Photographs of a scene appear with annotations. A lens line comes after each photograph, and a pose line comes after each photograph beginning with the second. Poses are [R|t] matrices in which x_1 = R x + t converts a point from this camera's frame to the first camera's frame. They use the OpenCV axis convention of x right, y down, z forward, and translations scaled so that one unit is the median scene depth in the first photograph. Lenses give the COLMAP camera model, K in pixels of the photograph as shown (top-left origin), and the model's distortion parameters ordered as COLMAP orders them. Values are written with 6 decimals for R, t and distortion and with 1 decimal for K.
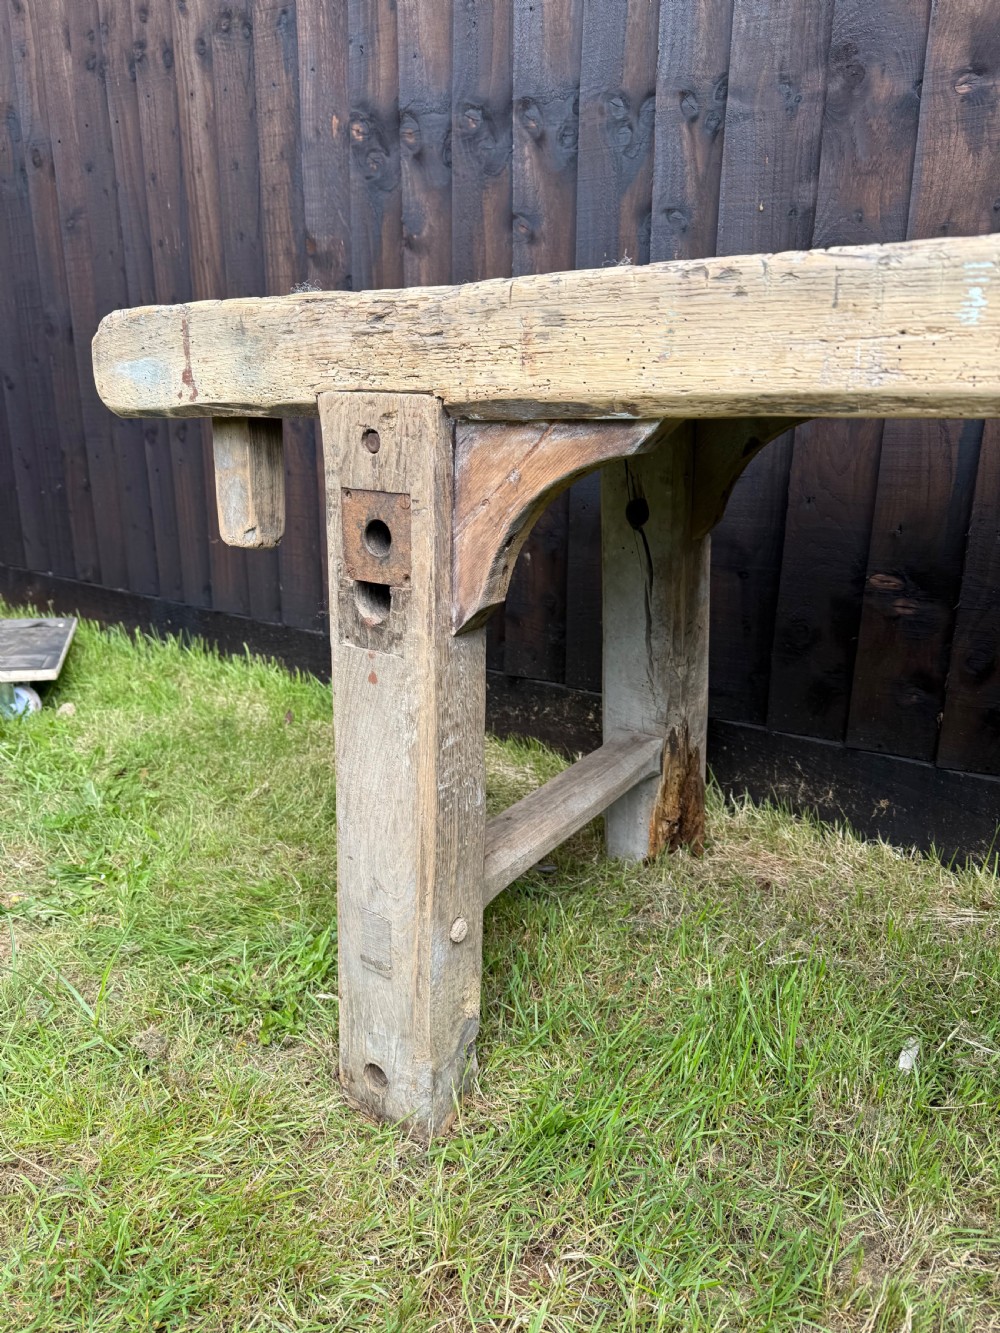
lens RADIAL K [[940.8, 0, 505.3], [0, 940.8, 671.8], [0, 0, 1]] dist [0.049350, -0.057094]
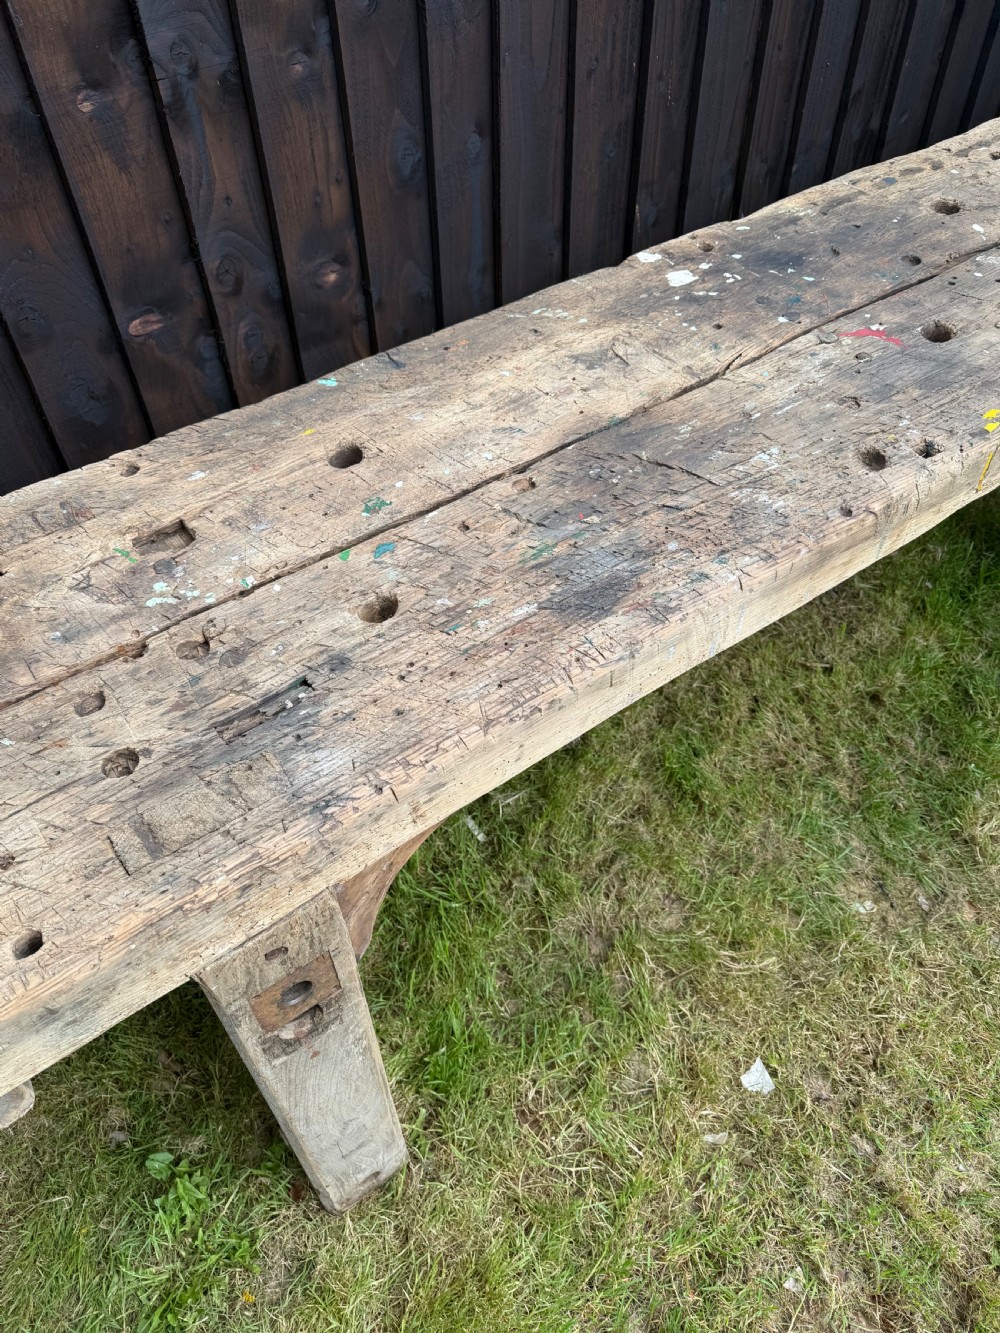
lens RADIAL K [[944.0, 0, 505.4], [0, 944.0, 672.1], [0, 0, 1]] dist [0.046764, -0.066689]
pose [[0.332873, -0.705419, 0.625763, -0.351663], [0.283352, 0.707766, 0.647132, -0.760182], [-0.899393, -0.038101, 0.435478, 0.249186]]
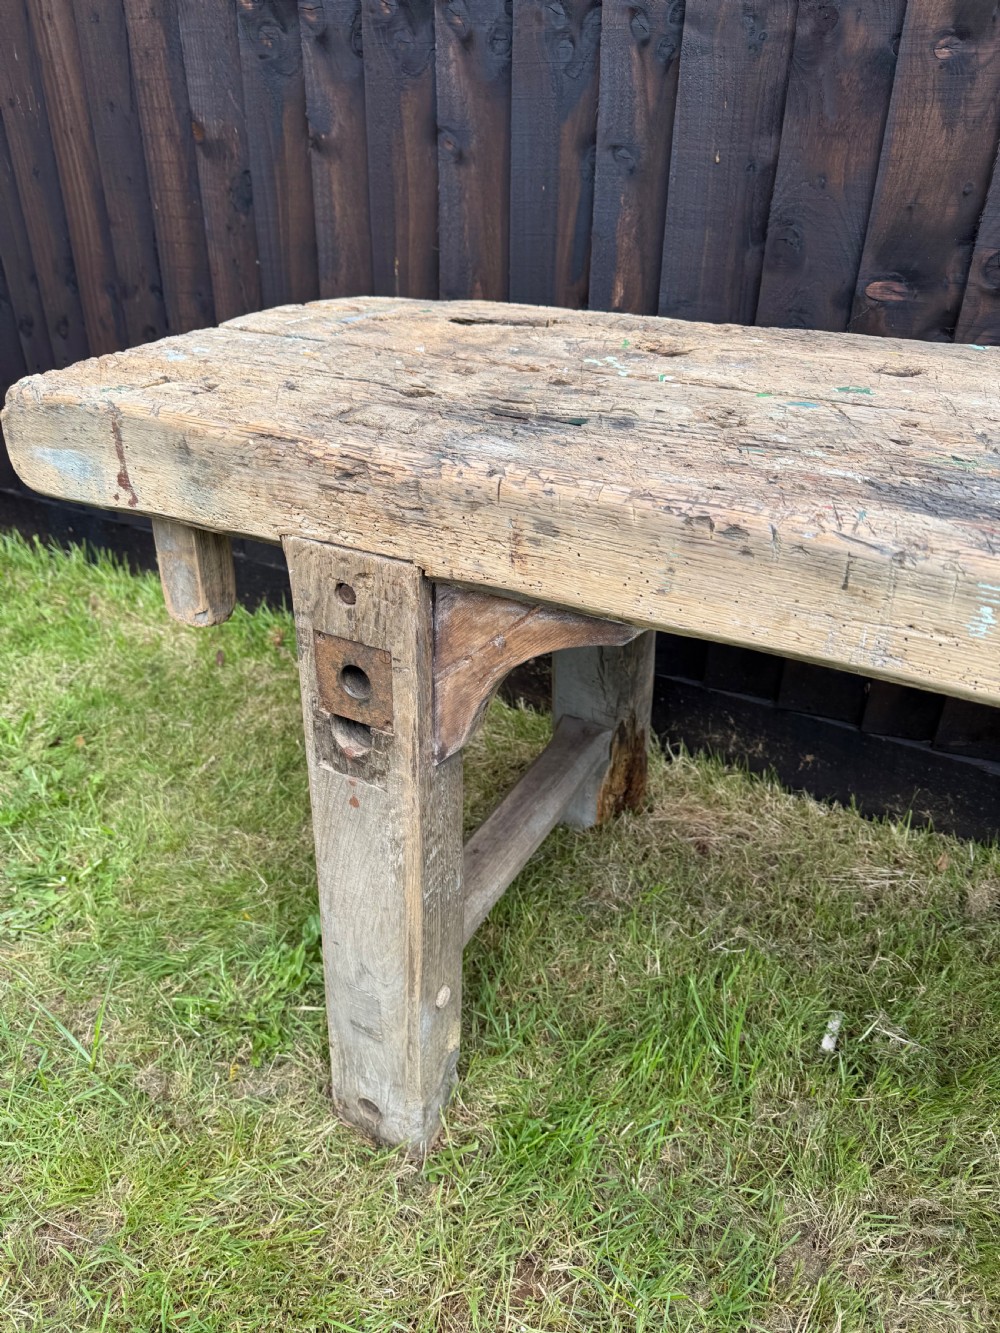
lens RADIAL K [[940.8, 0, 505.3], [0, 940.8, 671.8], [0, 0, 1]] dist [0.049350, -0.057094]
pose [[0.994256, -0.045939, 0.096664, -0.055056], [0.022433, 0.972581, 0.231481, -0.276985], [-0.104647, -0.227983, 0.968025, 0.028898]]
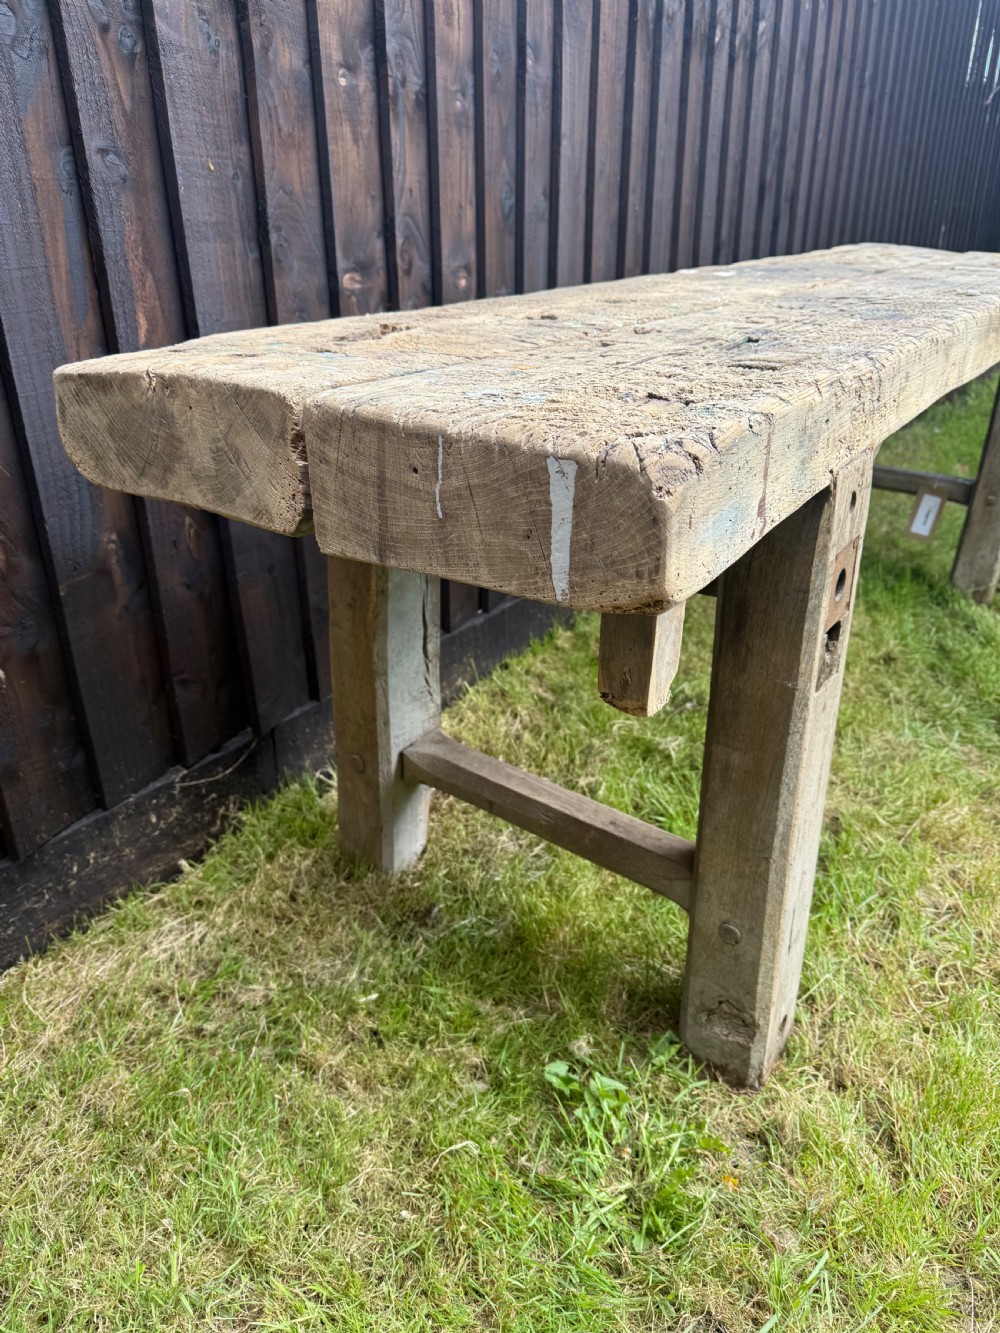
lens RADIAL K [[958.7, 0, 500.0], [0, 958.7, 666.5], [0, 0, 1]] dist [-0.002803, -0.003149]
pose [[-0.018569, -0.428973, 0.903127, -0.876914], [0.283906, 0.863839, 0.416149, -0.472734], [-0.958672, 0.264131, 0.105747, 0.956401]]
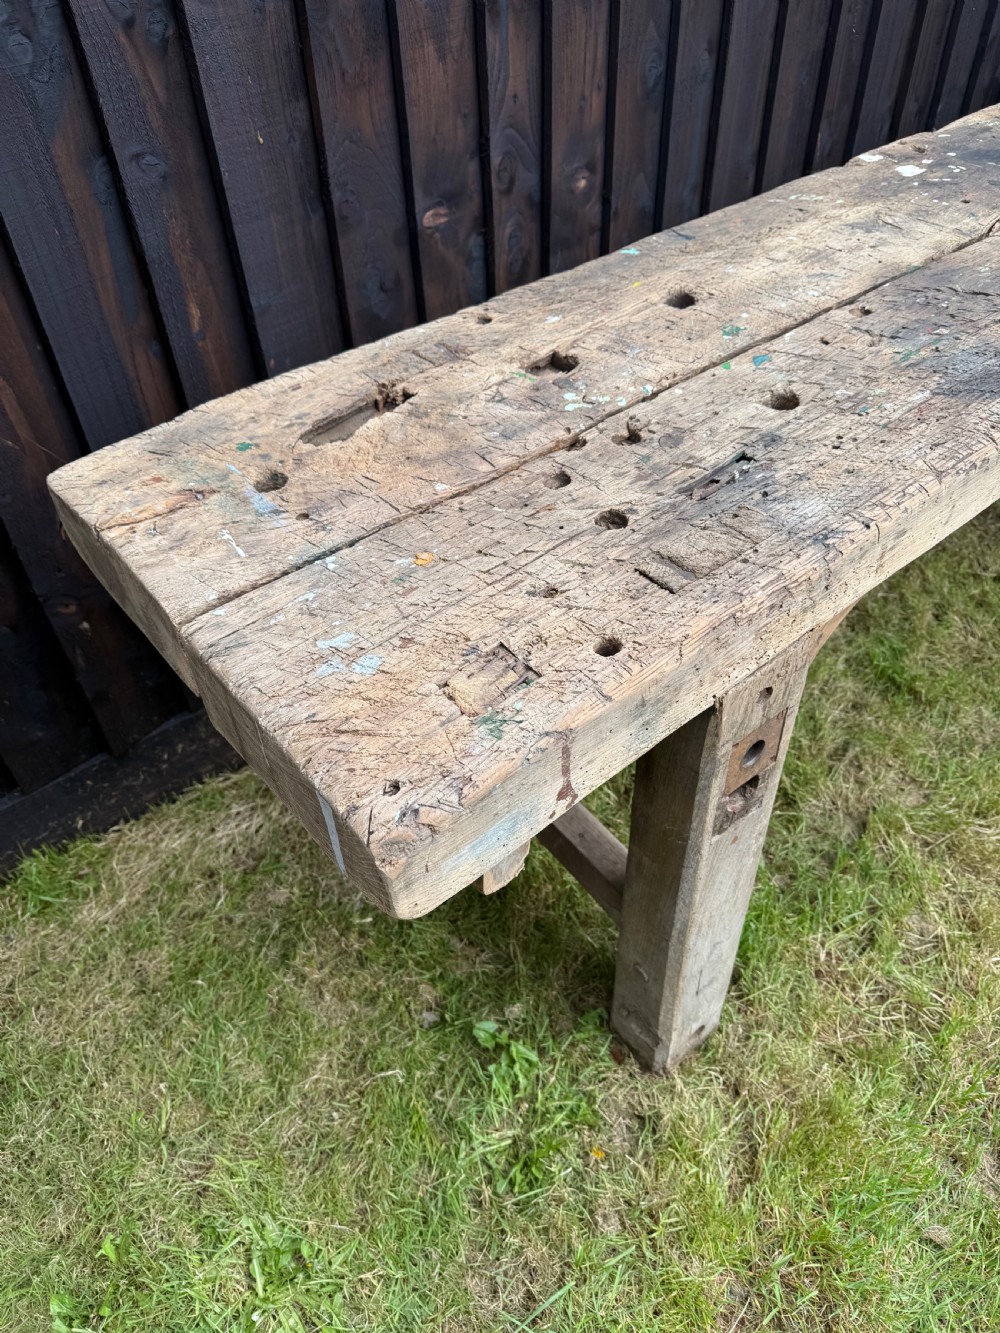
lens RADIAL K [[953.7, 0, 504.7], [0, 953.7, 674.7], [0, 0, 1]] dist [0.017859, -0.024994]
pose [[0.269469, -0.678254, 0.683636, -0.682089], [0.298069, 0.733778, 0.610511, -0.727550], [-0.915719, 0.039257, 0.399897, 0.607008]]
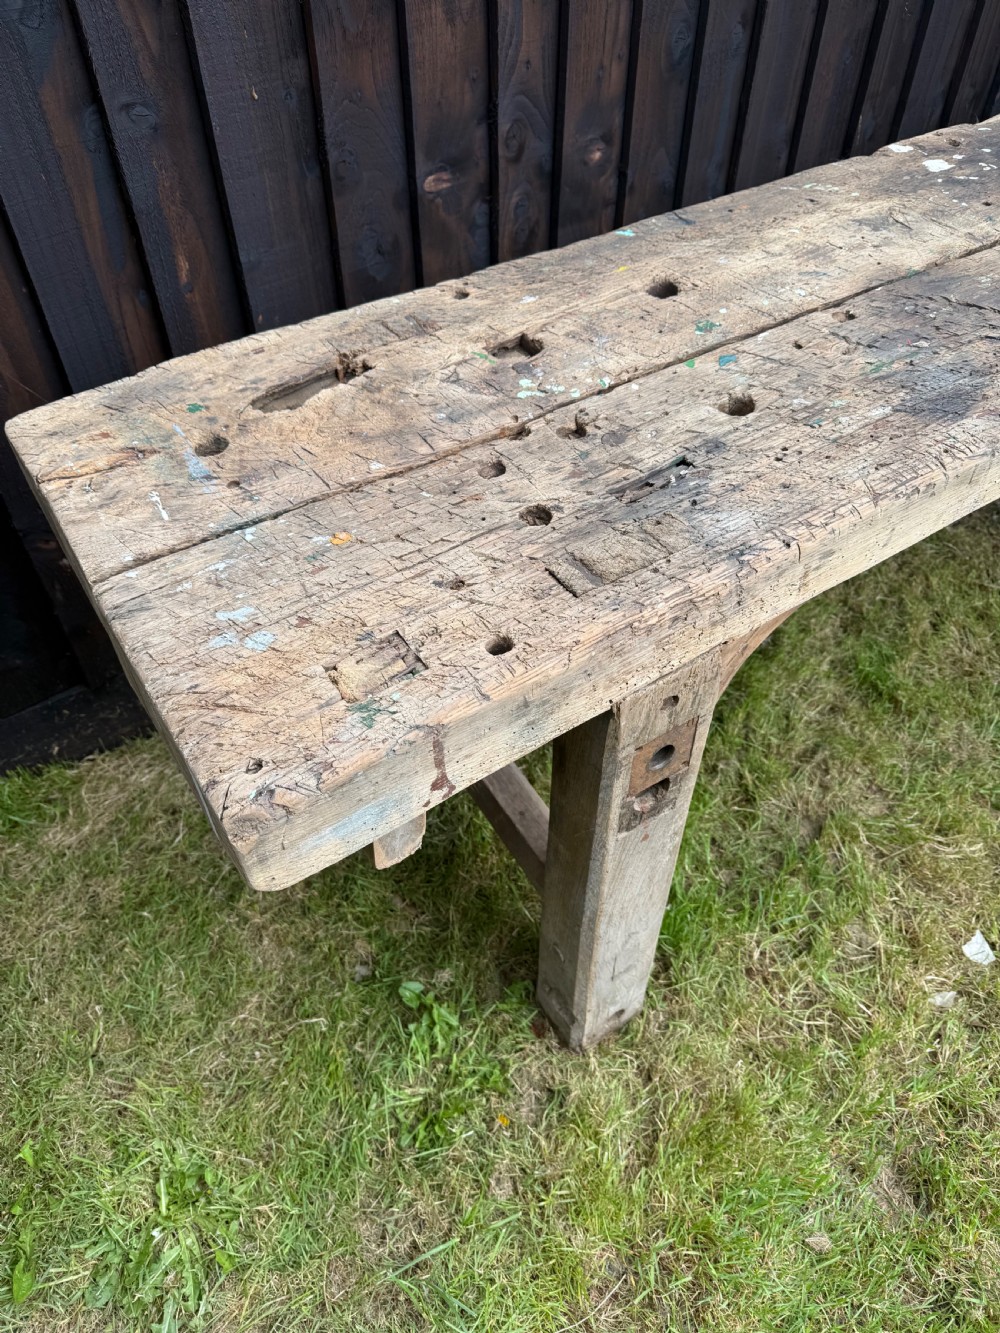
lens RADIAL K [[951.9, 0, 500.7], [0, 951.9, 672.1], [0, 0, 1]] dist [0.022113, -0.032620]
pose [[0.369588, -0.678954, 0.634371, -0.634028], [0.261451, 0.731113, 0.630172, -0.724599], [-0.891655, -0.067047, 0.447724, 0.500537]]
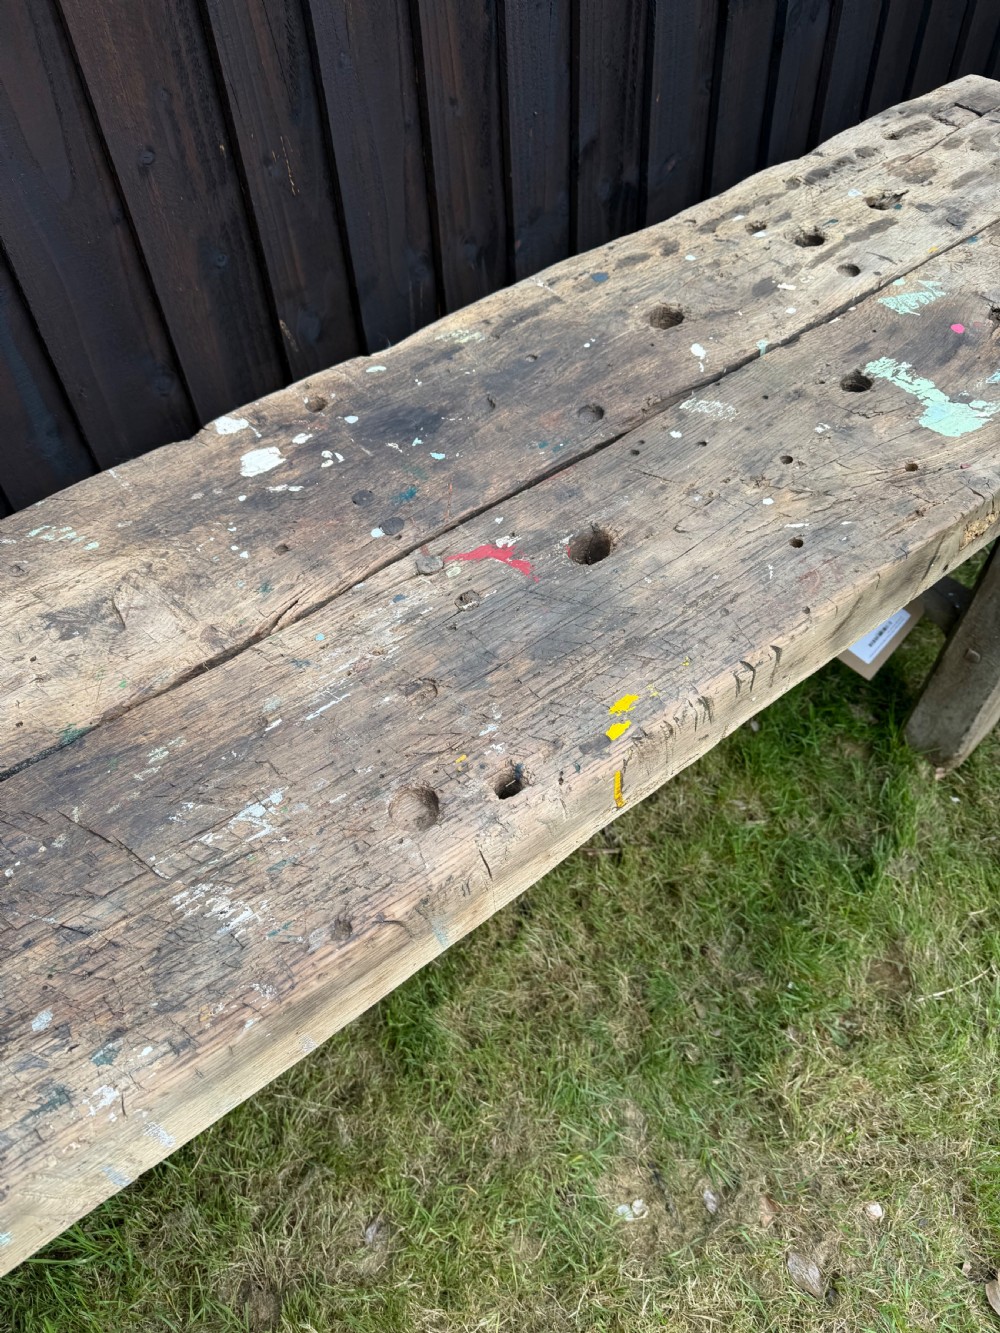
lens RADIAL K [[949.1, 0, 502.8], [0, 949.1, 672.9], [0, 0, 1]] dist [0.032378, -0.041871]
pose [[0.295774, -0.738093, 0.606413, 0.232240], [0.320700, 0.674696, 0.664784, -0.644118], [-0.899816, -0.002149, 0.436264, 0.017148]]
